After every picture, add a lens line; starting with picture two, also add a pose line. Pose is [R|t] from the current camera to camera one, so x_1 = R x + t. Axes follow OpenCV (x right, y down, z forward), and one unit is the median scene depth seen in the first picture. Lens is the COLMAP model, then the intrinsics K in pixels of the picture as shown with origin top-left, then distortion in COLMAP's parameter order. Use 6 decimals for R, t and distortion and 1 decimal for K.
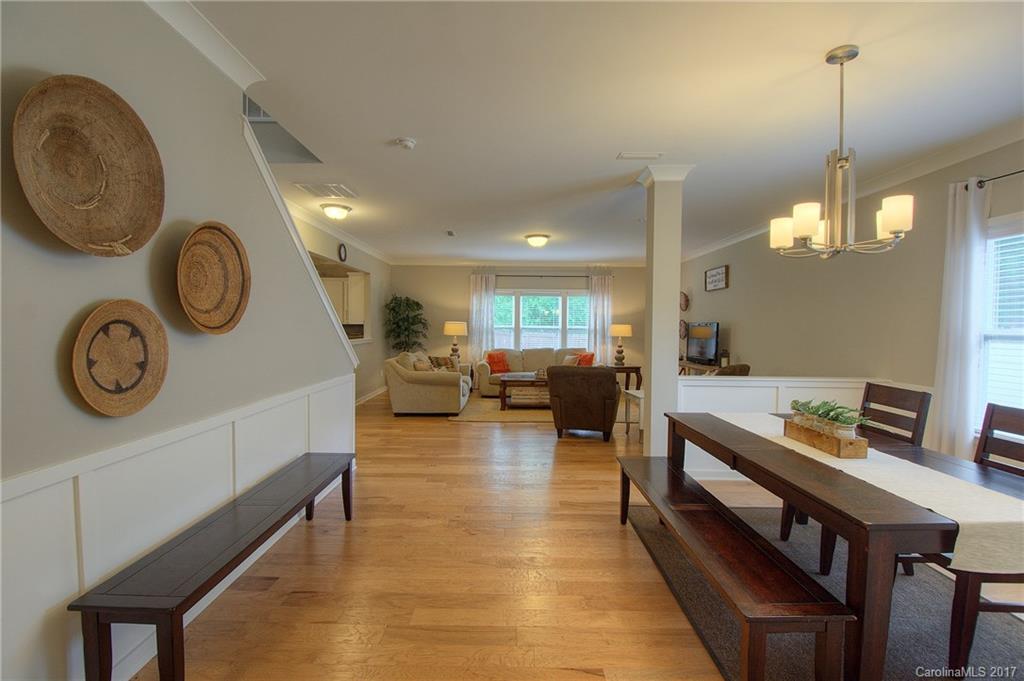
lens RADIAL K [[449.0, 0, 504.5], [0, 449.0, 341.2], [0, 0, 1]] dist [0.000168, -0.015758]
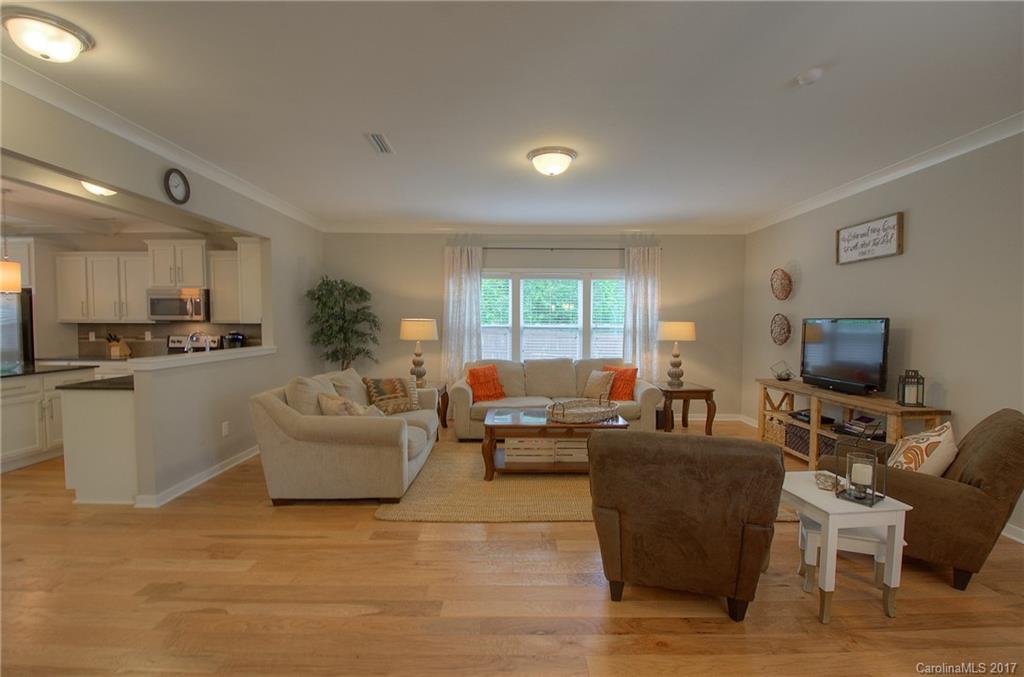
lens RADIAL K [[458.5, 0, 509.3], [0, 458.5, 342.0], [0, 0, 1]] dist [0.002050, -0.013293]
pose [[0.999951, -0.004676, 0.008736, 0.013458], [0.004606, 0.999957, 0.008080, -0.014600], [-0.008774, -0.008039, 0.999929, 0.345914]]
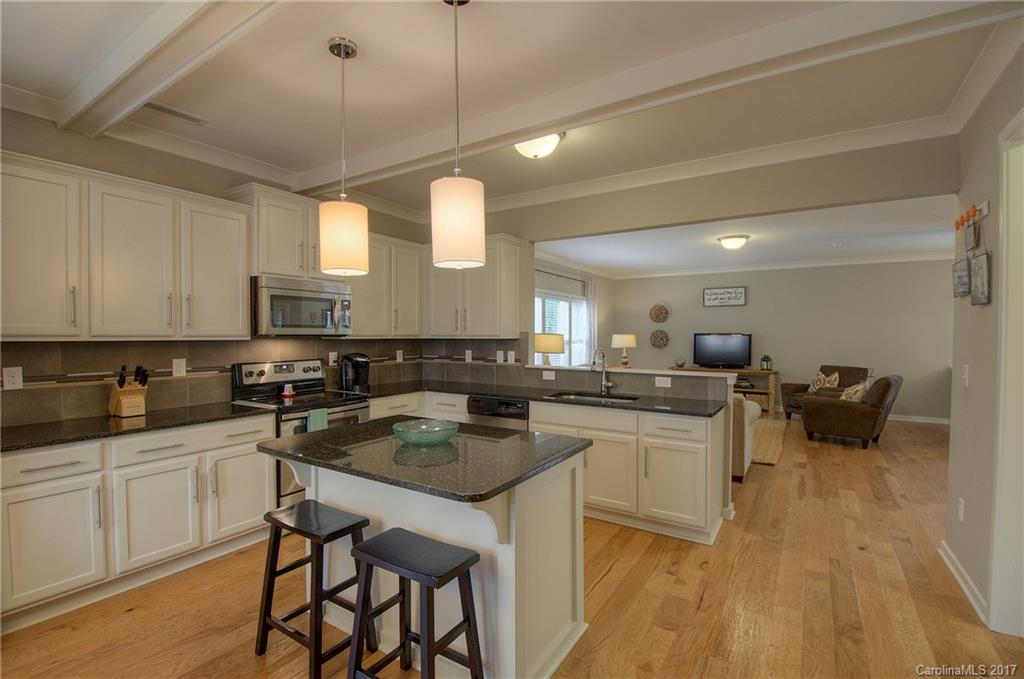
lens RADIAL K [[458.5, 0, 509.3], [0, 458.5, 343.0], [0, 0, 1]] dist [0.002050, -0.013293]
pose [[0.534580, -0.020483, 0.844870, -0.709871], [0.038052, 0.999276, 0.000149, -0.030013], [-0.844261, 0.032069, 0.534972, 0.671998]]
